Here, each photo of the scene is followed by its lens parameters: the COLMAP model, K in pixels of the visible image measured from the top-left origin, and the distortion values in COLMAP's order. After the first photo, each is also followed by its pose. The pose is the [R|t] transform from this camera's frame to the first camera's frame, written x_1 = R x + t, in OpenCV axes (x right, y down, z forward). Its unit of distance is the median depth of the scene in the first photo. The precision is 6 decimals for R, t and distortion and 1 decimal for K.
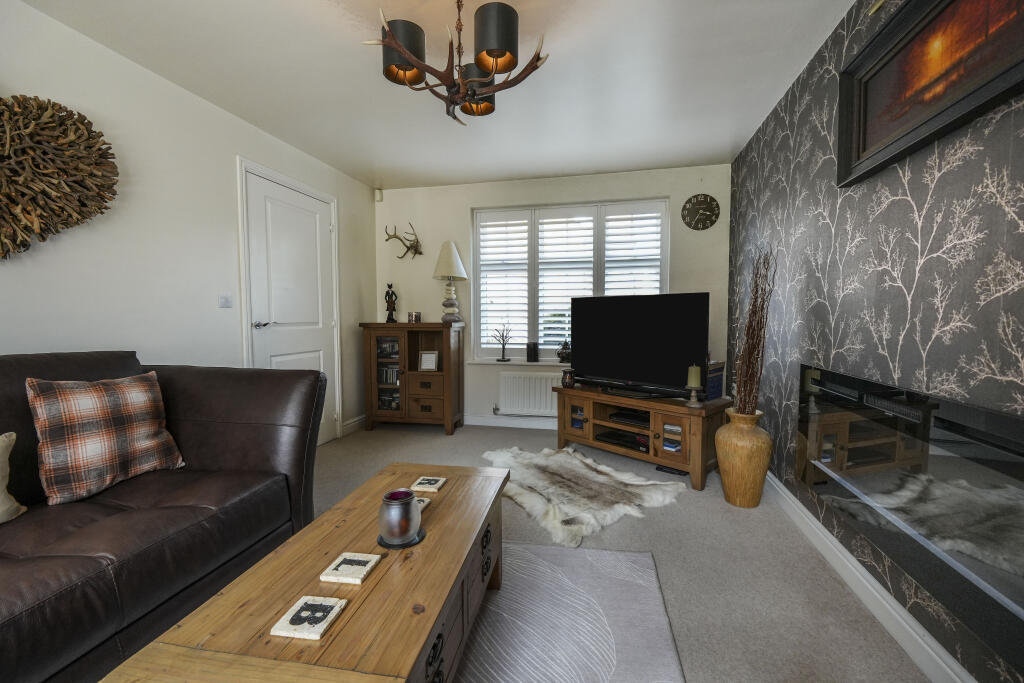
lens RADIAL K [[433.7, 0, 514.0], [0, 433.7, 339.0], [0, 0, 1]] dist [-0.001235, -0.000259]
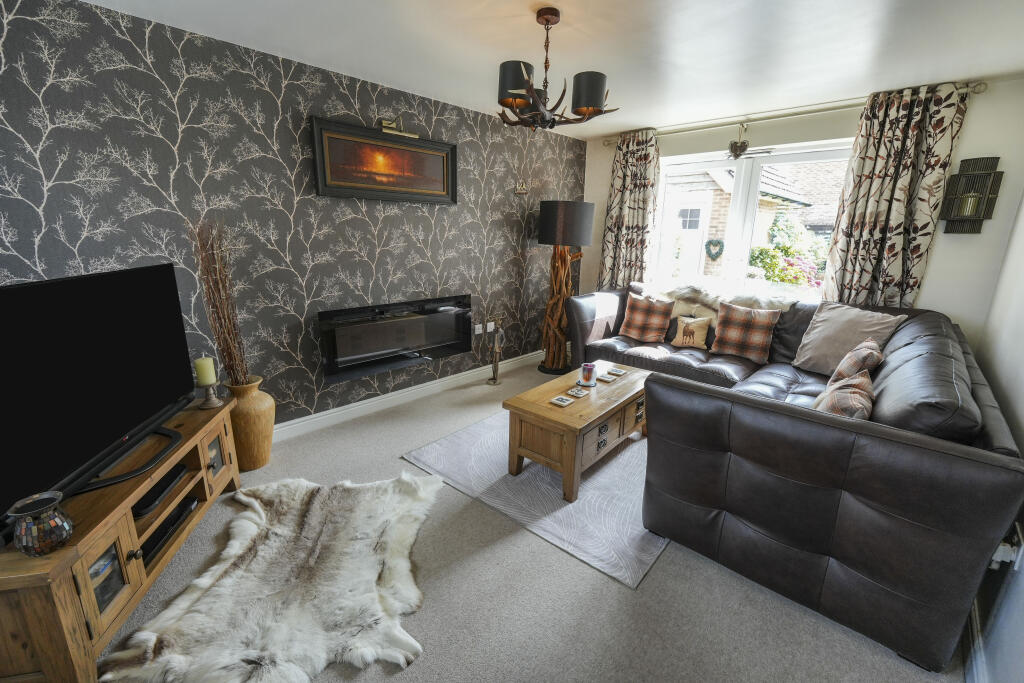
lens RADIAL K [[433.7, 0, 510.3], [0, 433.7, 342.1], [0, 0, 1]] dist [-0.001235, -0.000259]
pose [[-0.862049, -0.139483, 0.487253, -0.885990], [0.010305, 0.956362, 0.292004, -0.380149], [-0.506720, 0.256743, -0.822993, 2.694033]]
